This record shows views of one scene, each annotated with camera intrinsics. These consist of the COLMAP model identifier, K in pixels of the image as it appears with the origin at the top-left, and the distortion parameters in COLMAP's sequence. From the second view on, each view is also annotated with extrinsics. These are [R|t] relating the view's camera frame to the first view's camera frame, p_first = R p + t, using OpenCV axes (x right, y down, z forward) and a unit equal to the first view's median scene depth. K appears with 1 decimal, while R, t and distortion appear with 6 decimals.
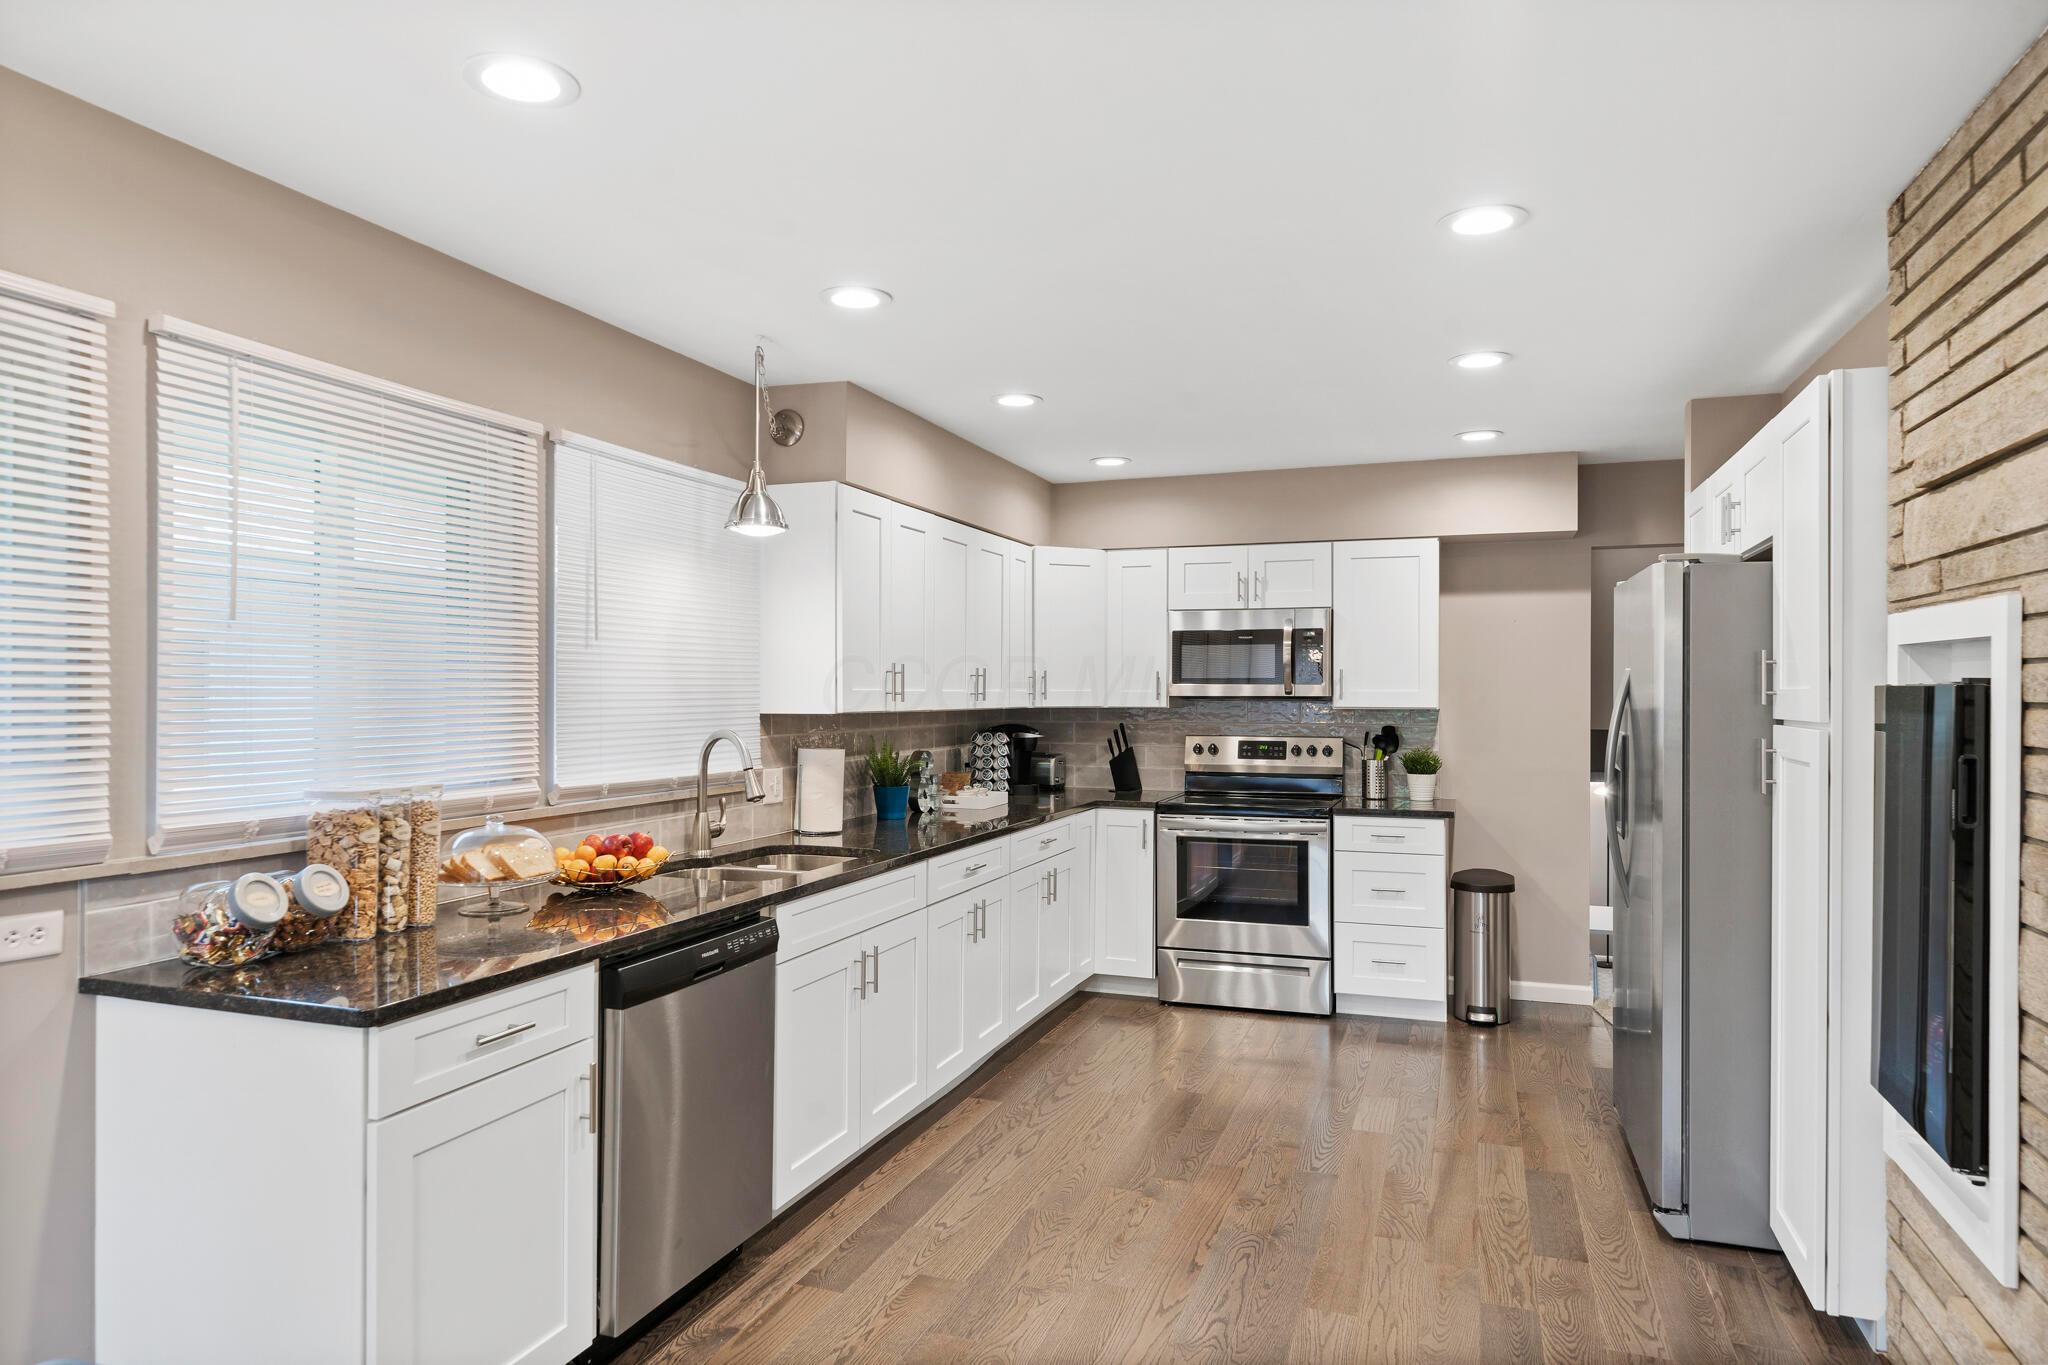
lens RADIAL K [[1246.0, 0, 1024.6], [0, 1246.0, 692.3], [0, 0, 1]] dist [-0.008860, -0.000397]
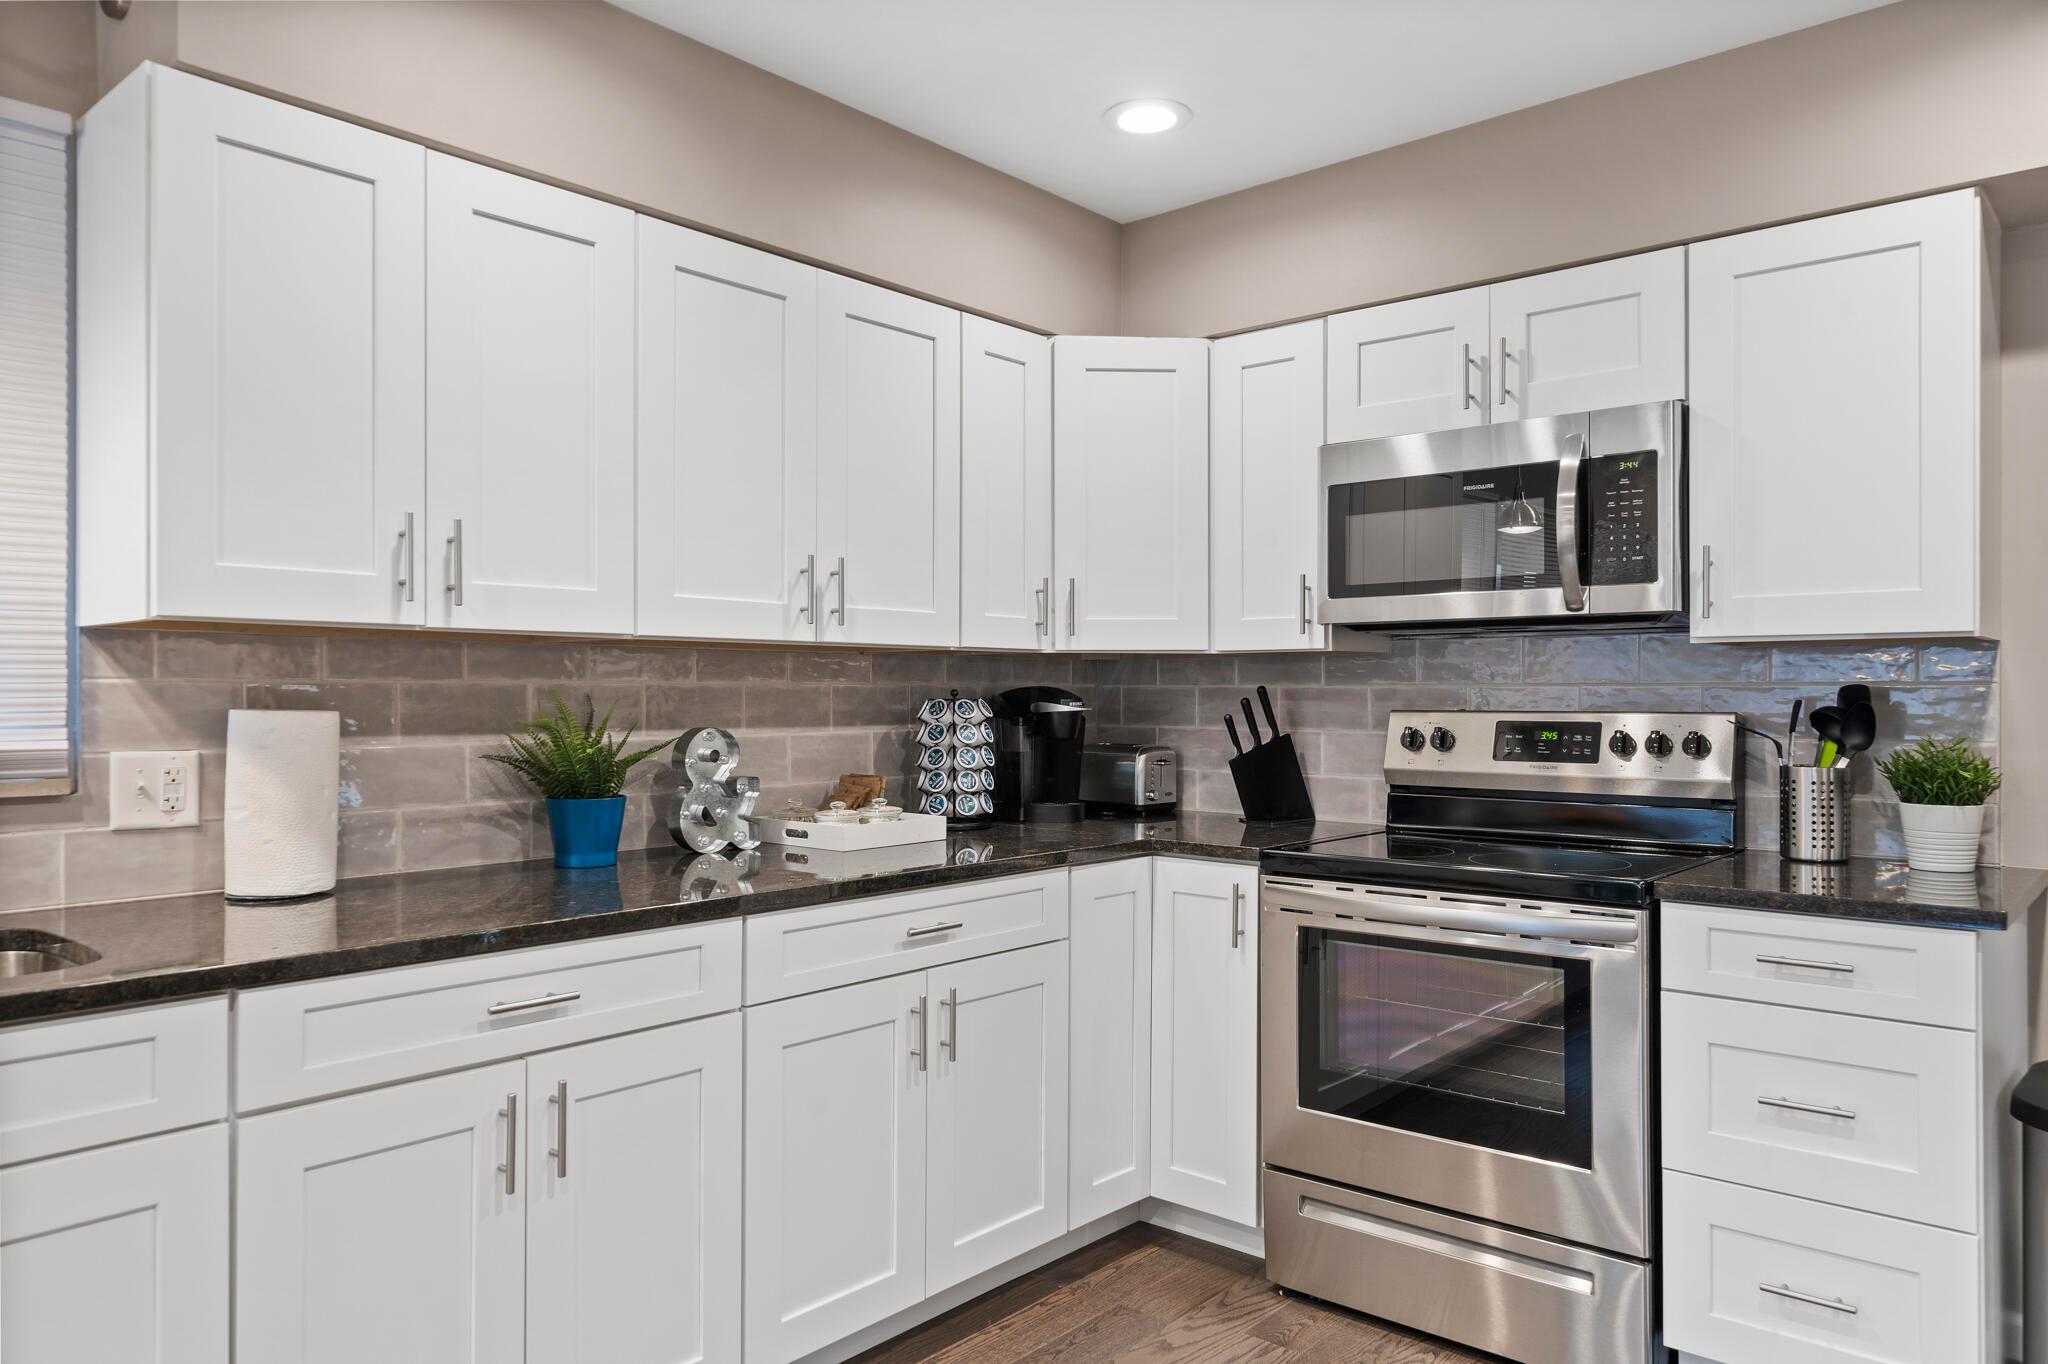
lens RADIAL K [[1414.3, 0, 1023.0], [0, 1414.3, 679.6], [0, 0, 1]] dist [0.011404, -0.000793]
pose [[0.923936, -0.005264, -0.382510, 0.218811], [0.001864, 0.999955, -0.009257, 0.029118], [0.382542, 0.007840, 0.923905, 0.464134]]
